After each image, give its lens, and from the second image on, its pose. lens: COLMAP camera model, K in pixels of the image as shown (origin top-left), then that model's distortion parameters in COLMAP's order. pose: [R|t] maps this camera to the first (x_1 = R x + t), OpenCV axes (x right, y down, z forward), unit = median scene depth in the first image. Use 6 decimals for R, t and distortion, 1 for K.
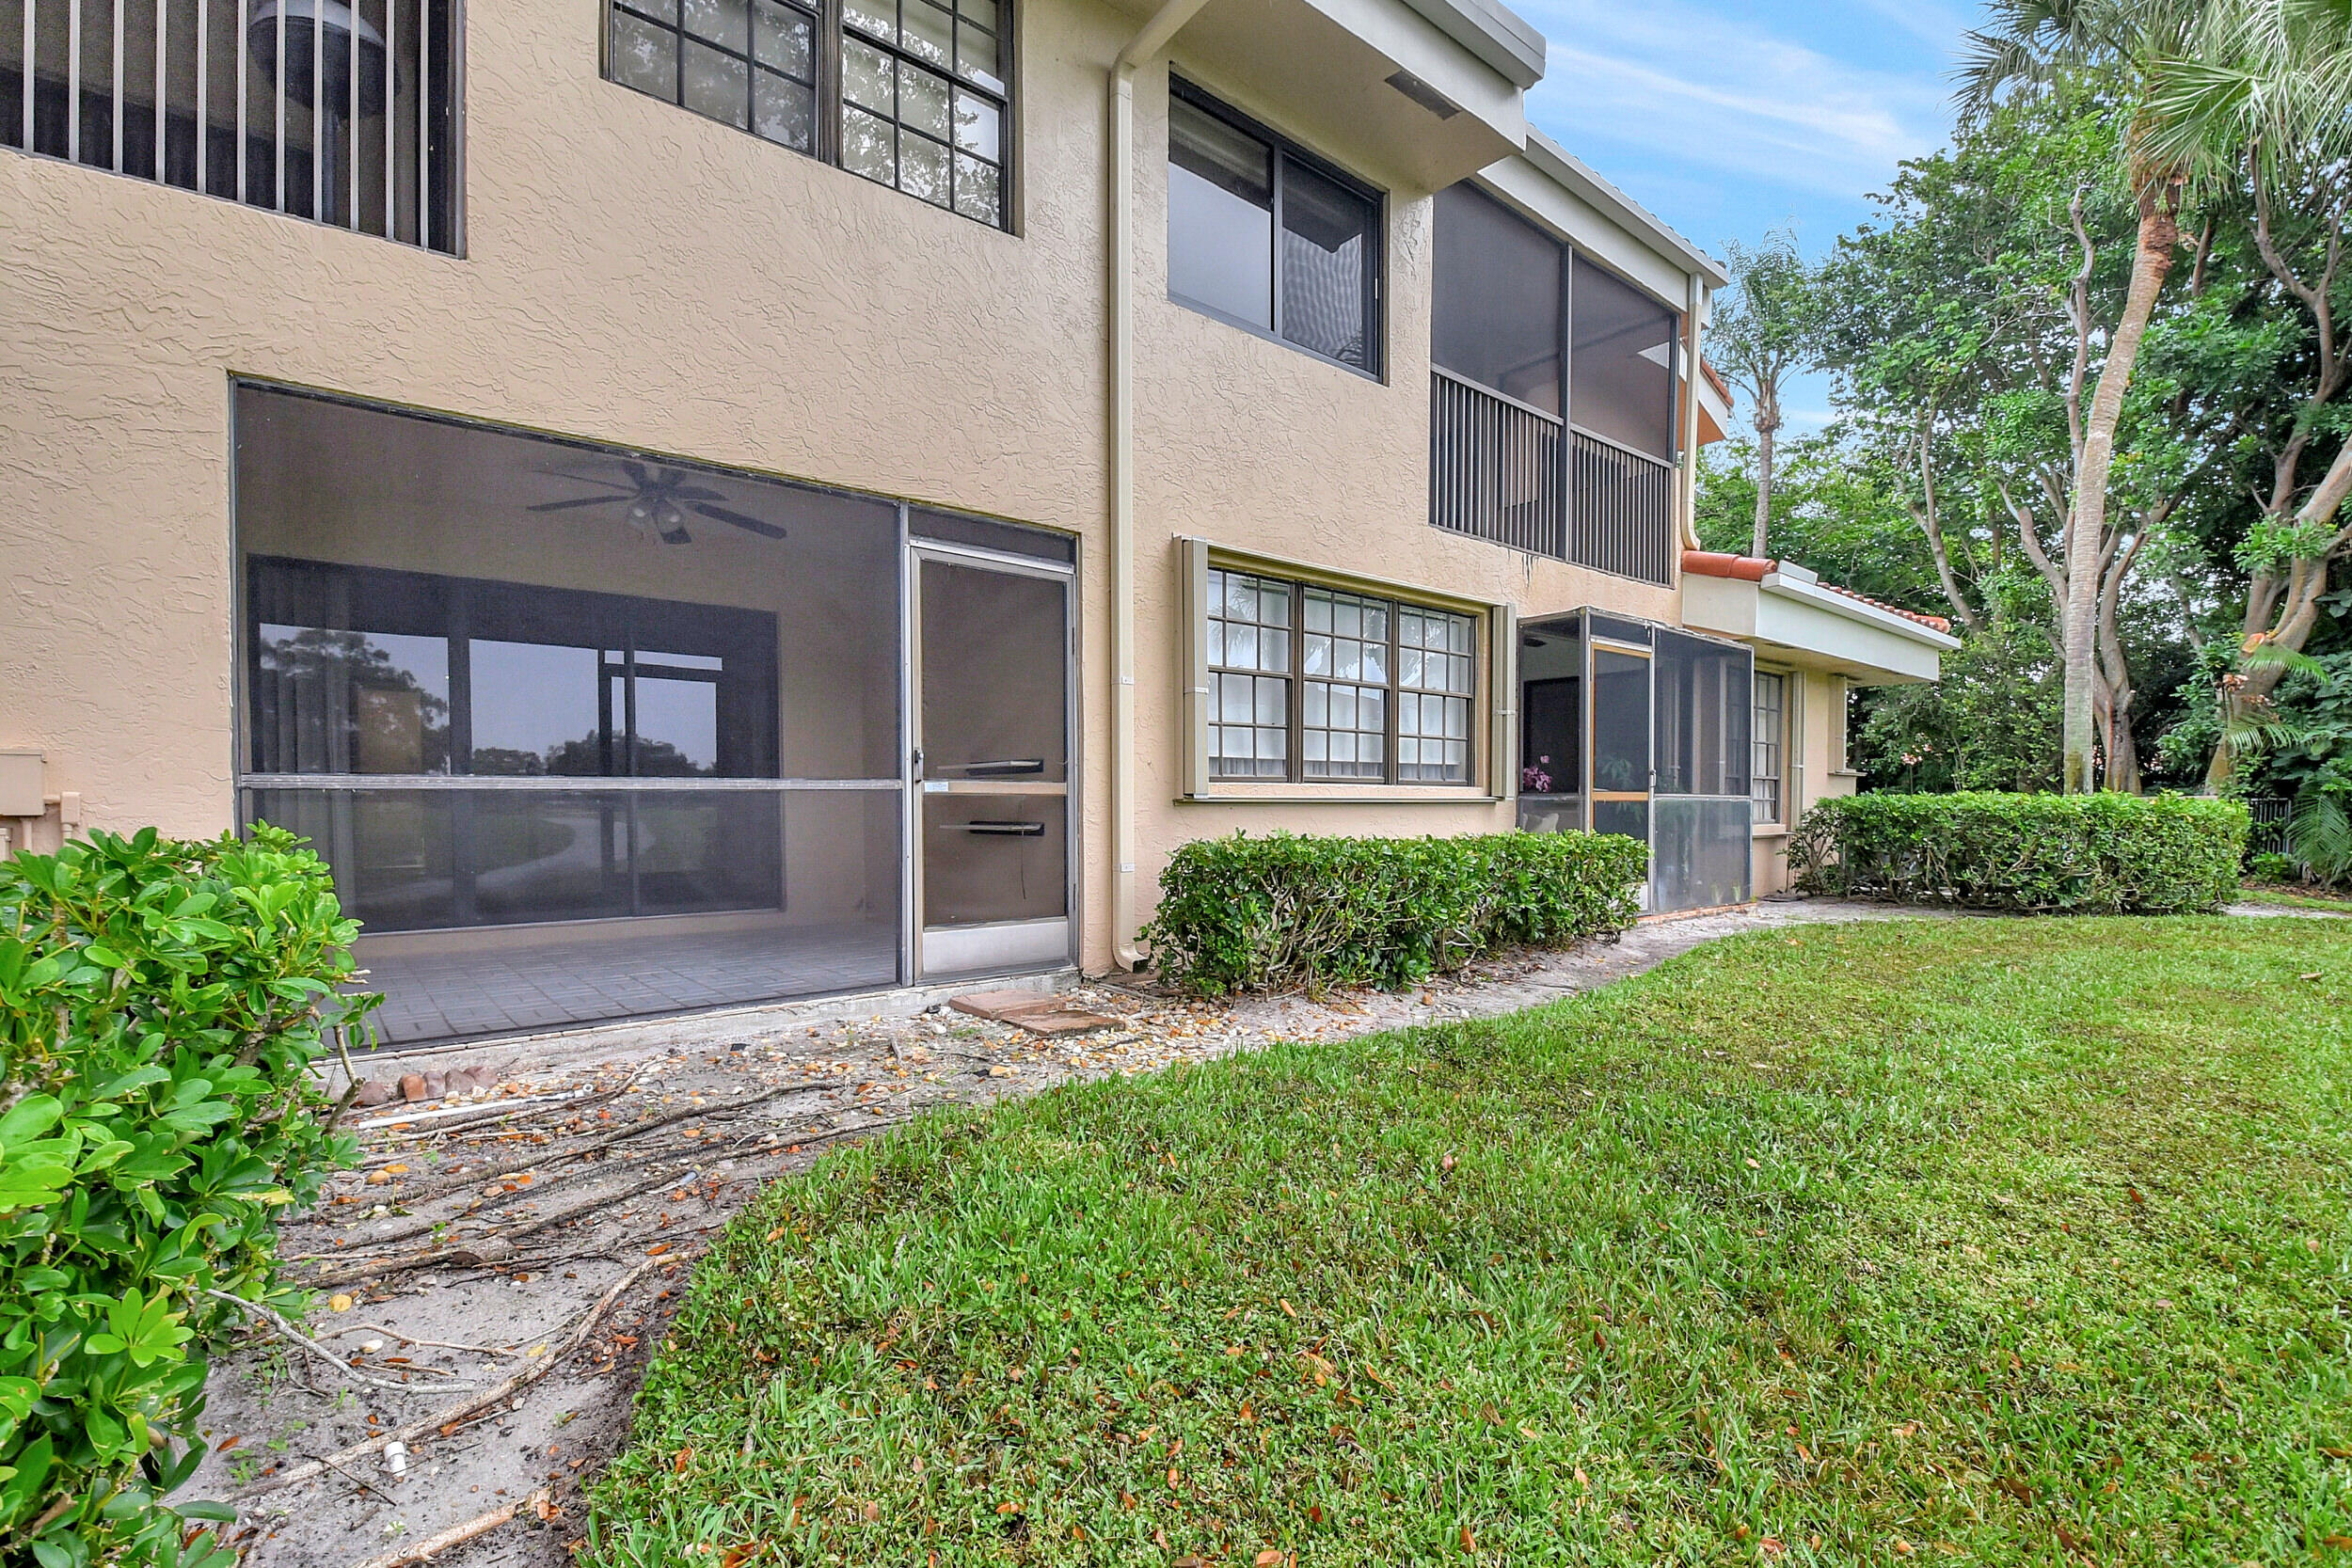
lens RADIAL K [[1026.5, 0, 1142.8], [0, 1026.5, 837.9], [0, 0, 1]] dist [-0.011429, -0.010466]
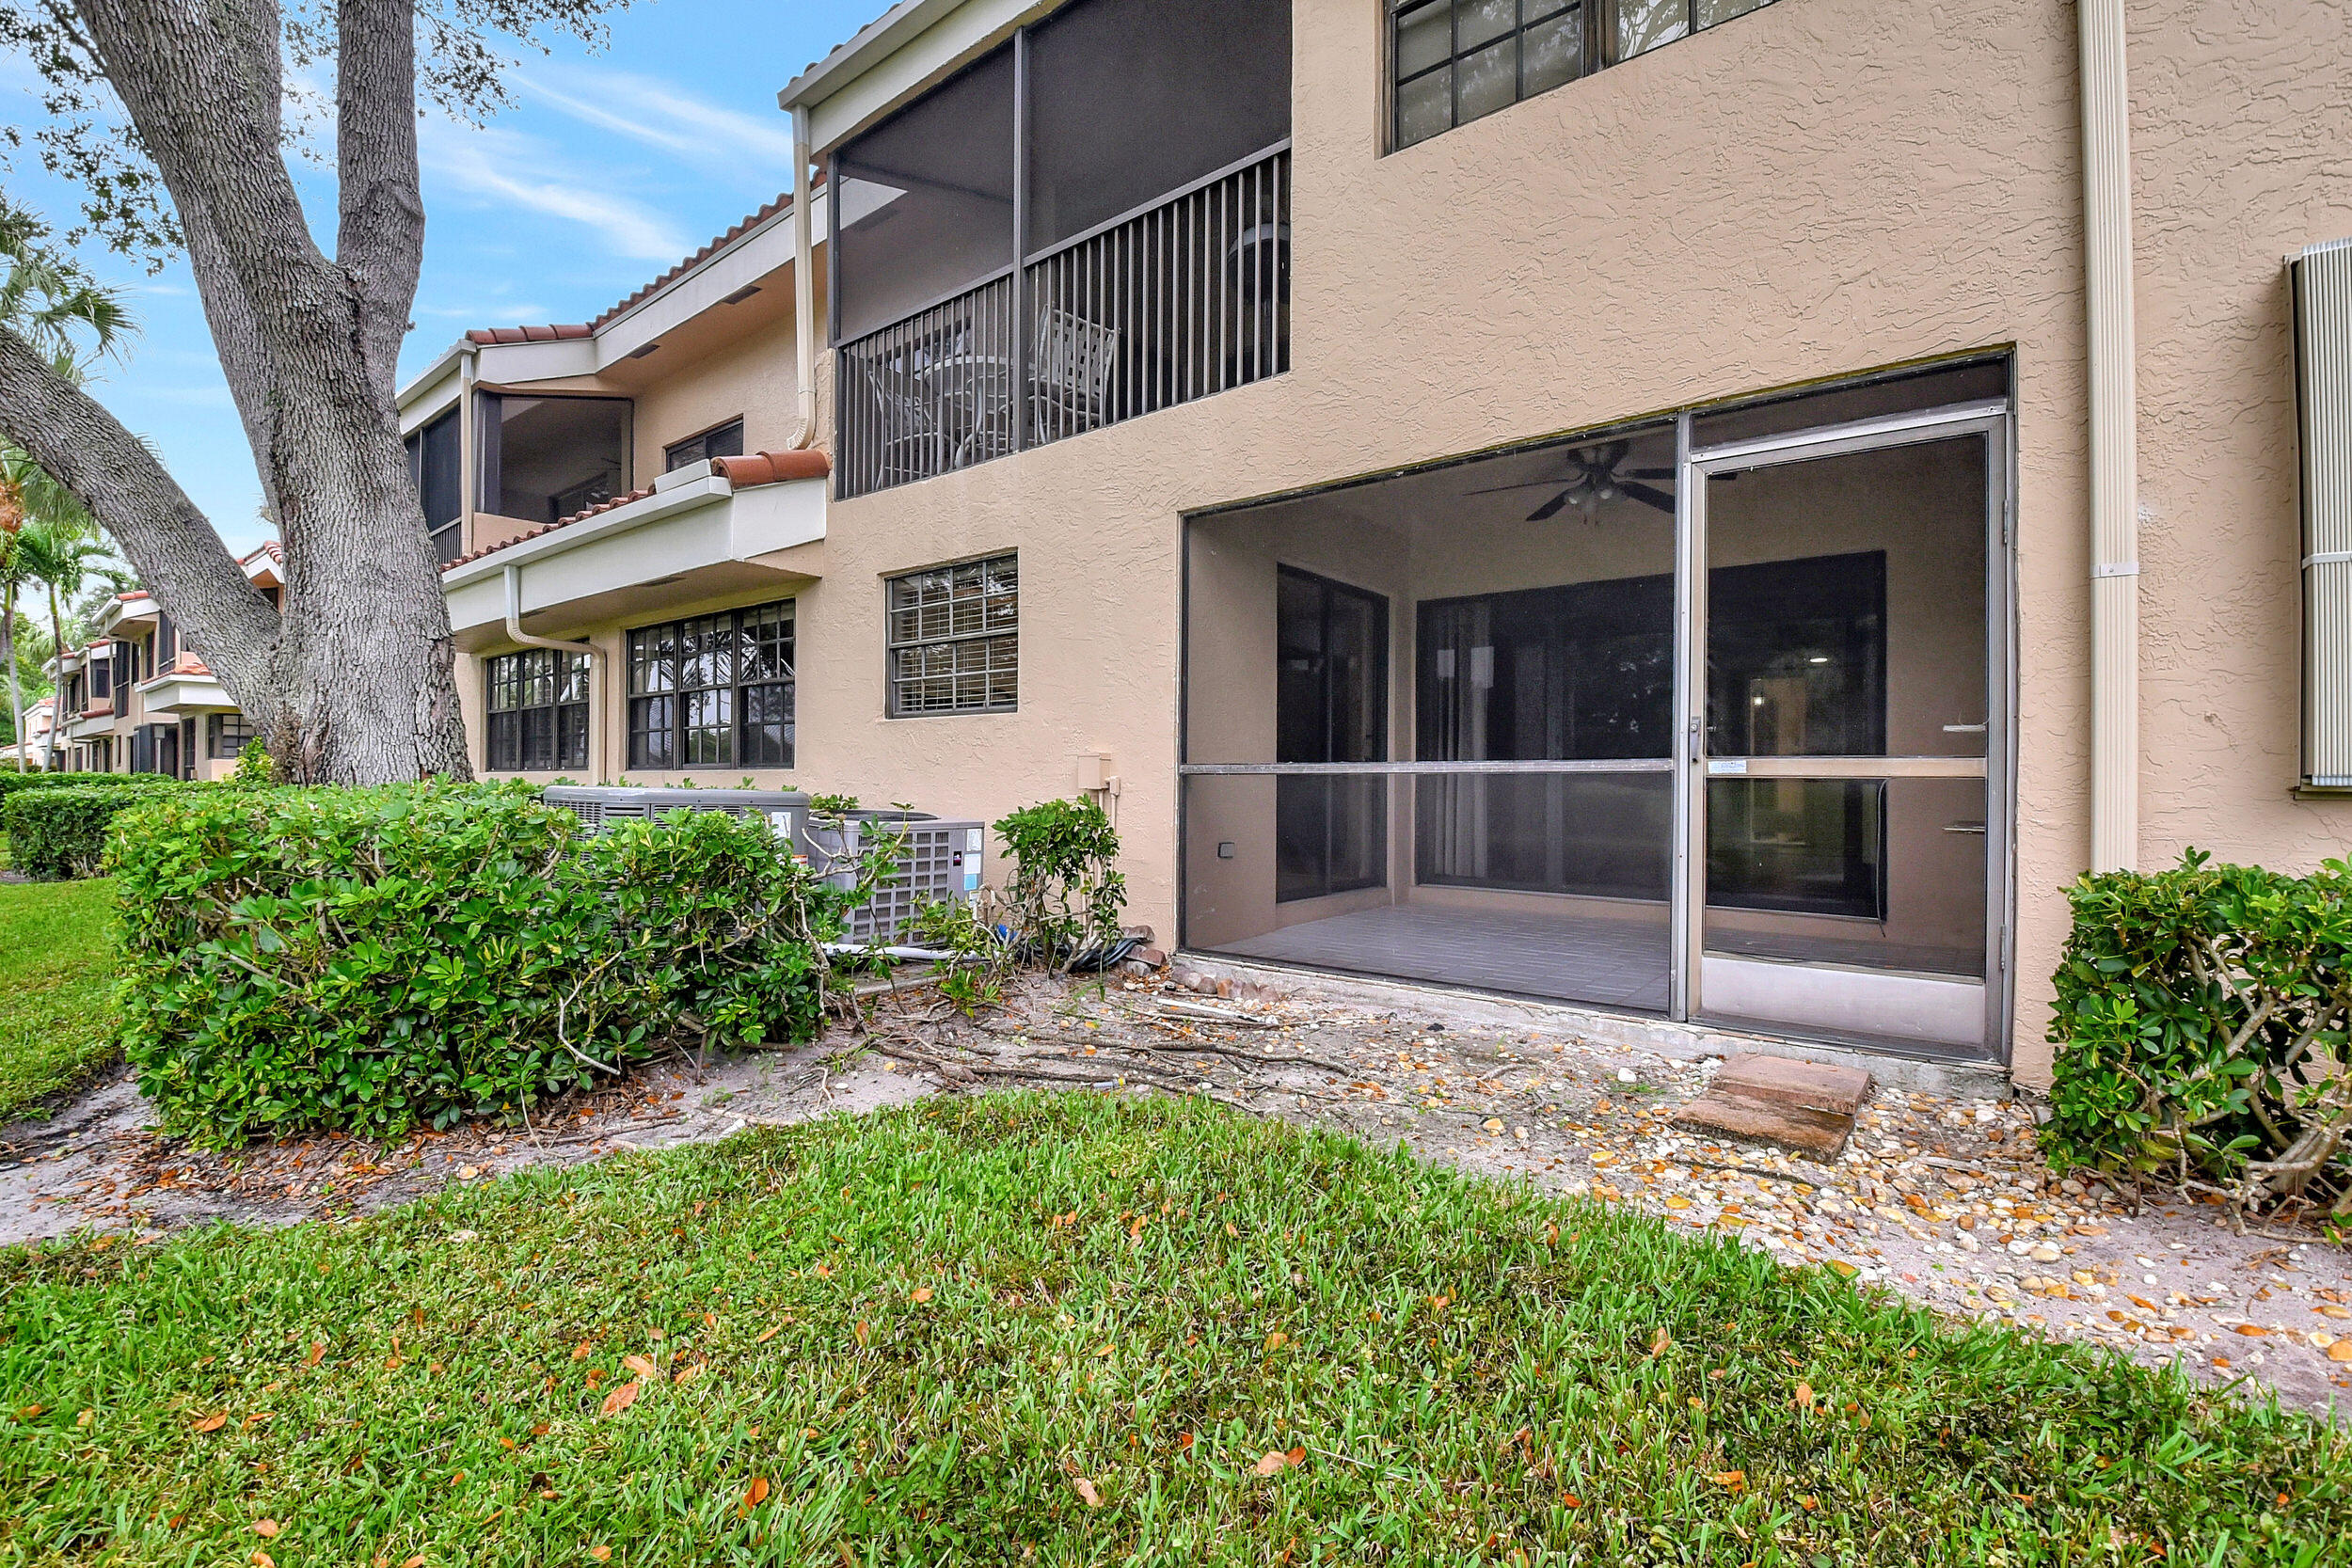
lens RADIAL K [[1026.5, 0, 1172.0], [0, 1026.5, 779.6], [0, 0, 1]] dist [-0.011429, -0.010466]
pose [[0.214687, 0.002683, -0.976679, 0.459030], [-0.037719, 0.999273, -0.005546, -0.021780], [0.975954, 0.038030, 0.214632, 0.450278]]
